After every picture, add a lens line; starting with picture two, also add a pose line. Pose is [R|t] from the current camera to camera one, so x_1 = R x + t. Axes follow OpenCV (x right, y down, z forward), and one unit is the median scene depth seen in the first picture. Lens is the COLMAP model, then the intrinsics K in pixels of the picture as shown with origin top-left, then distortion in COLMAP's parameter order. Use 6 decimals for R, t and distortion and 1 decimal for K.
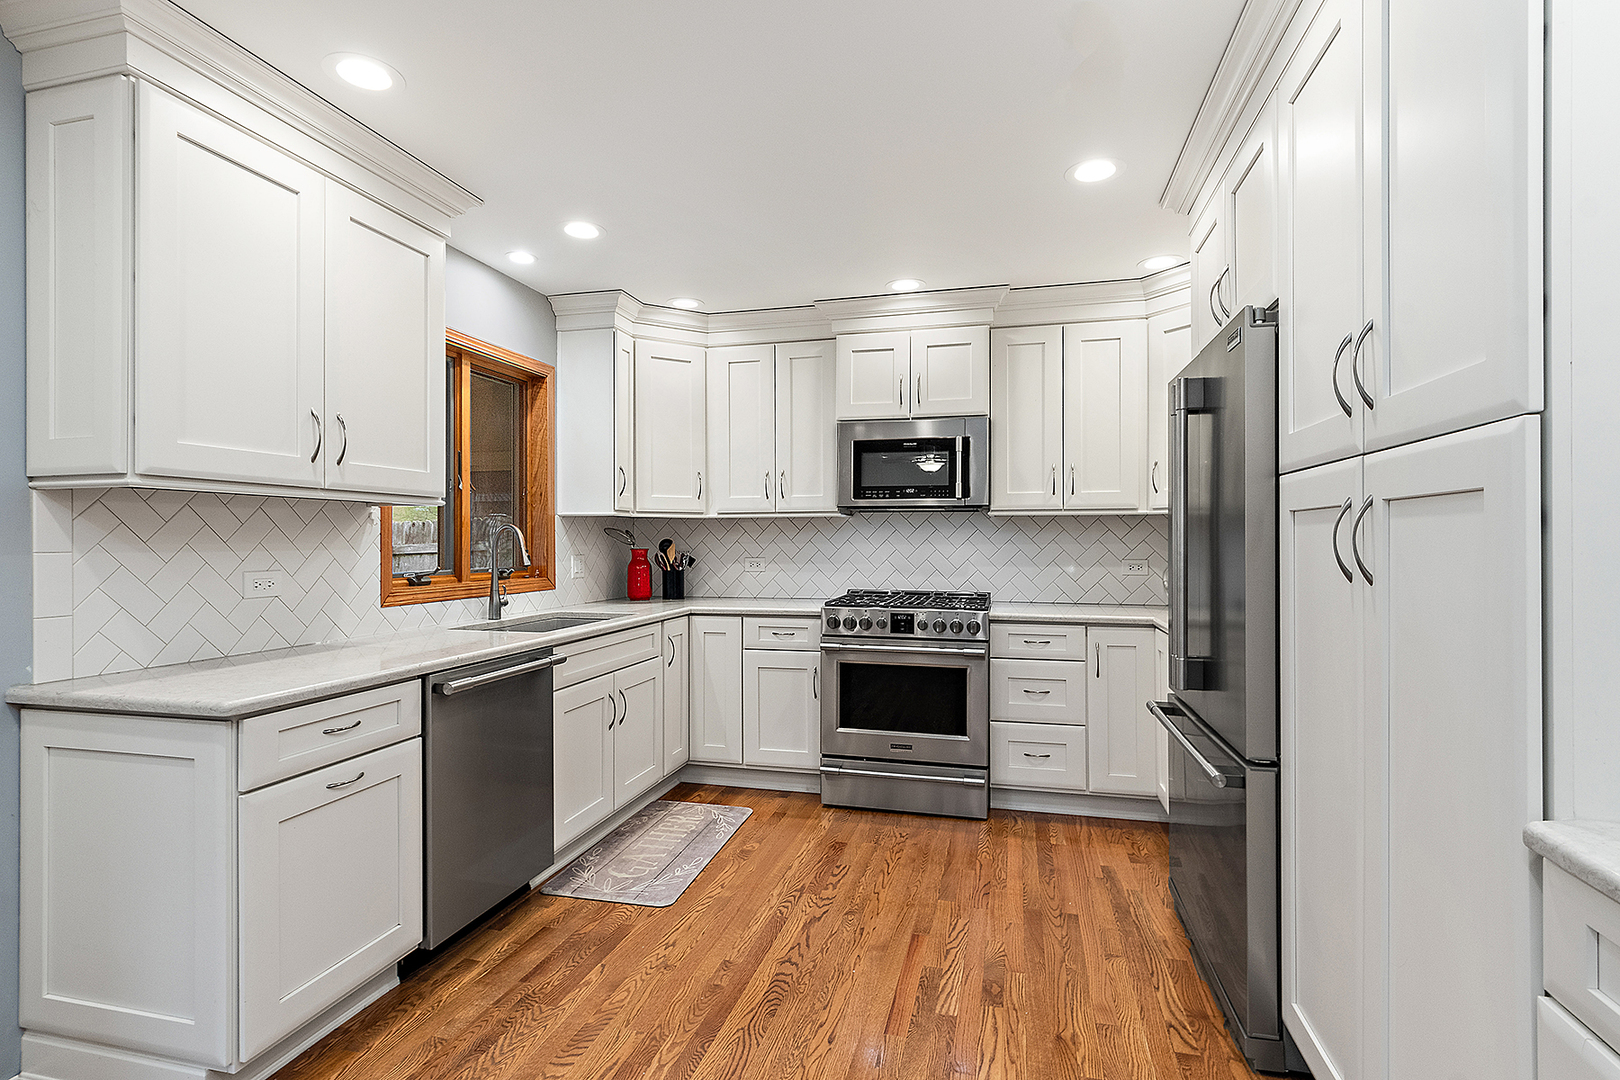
lens RADIAL K [[787.8, 0, 804.3], [0, 787.8, 539.9], [0, 0, 1]] dist [0.010248, -0.001942]
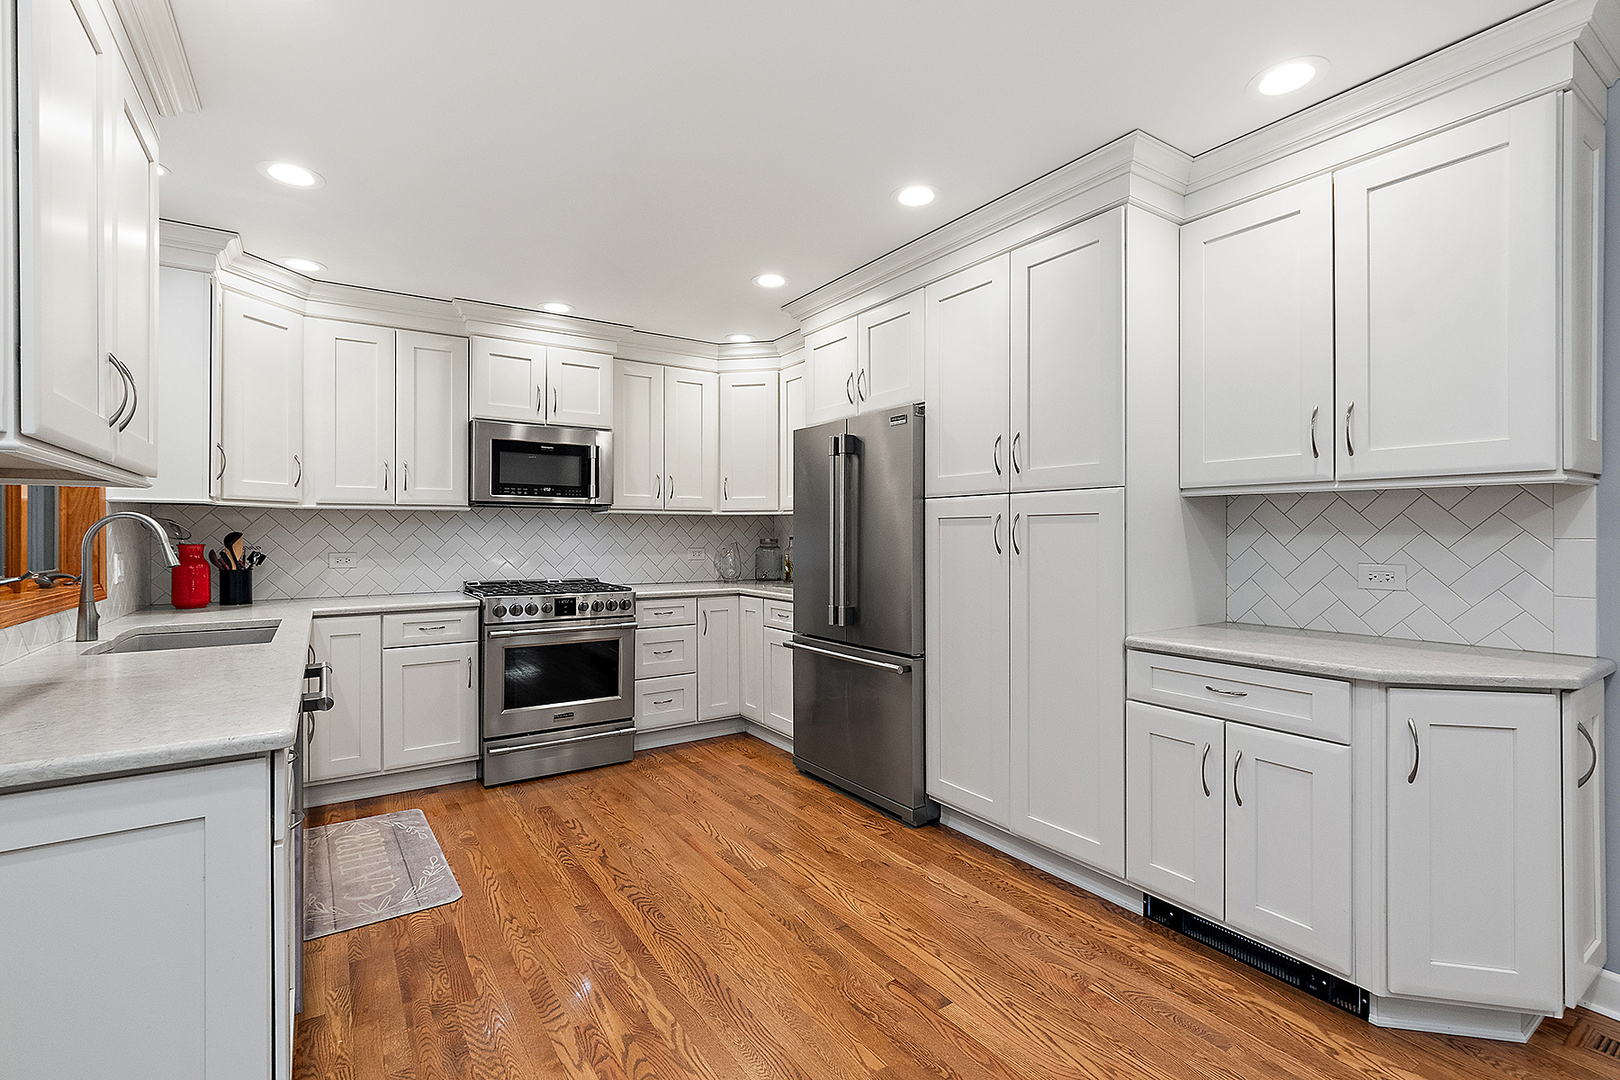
lens RADIAL K [[725.7, 0, 807.7], [0, 725.7, 533.0], [0, 0, 1]] dist [0.003517, 0.000084]
pose [[0.663182, 0.001395, 0.748457, -0.405979], [-0.000520, 0.999999, -0.001403, 0.000680], [-0.748458, 0.000541, 0.663182, 0.041043]]
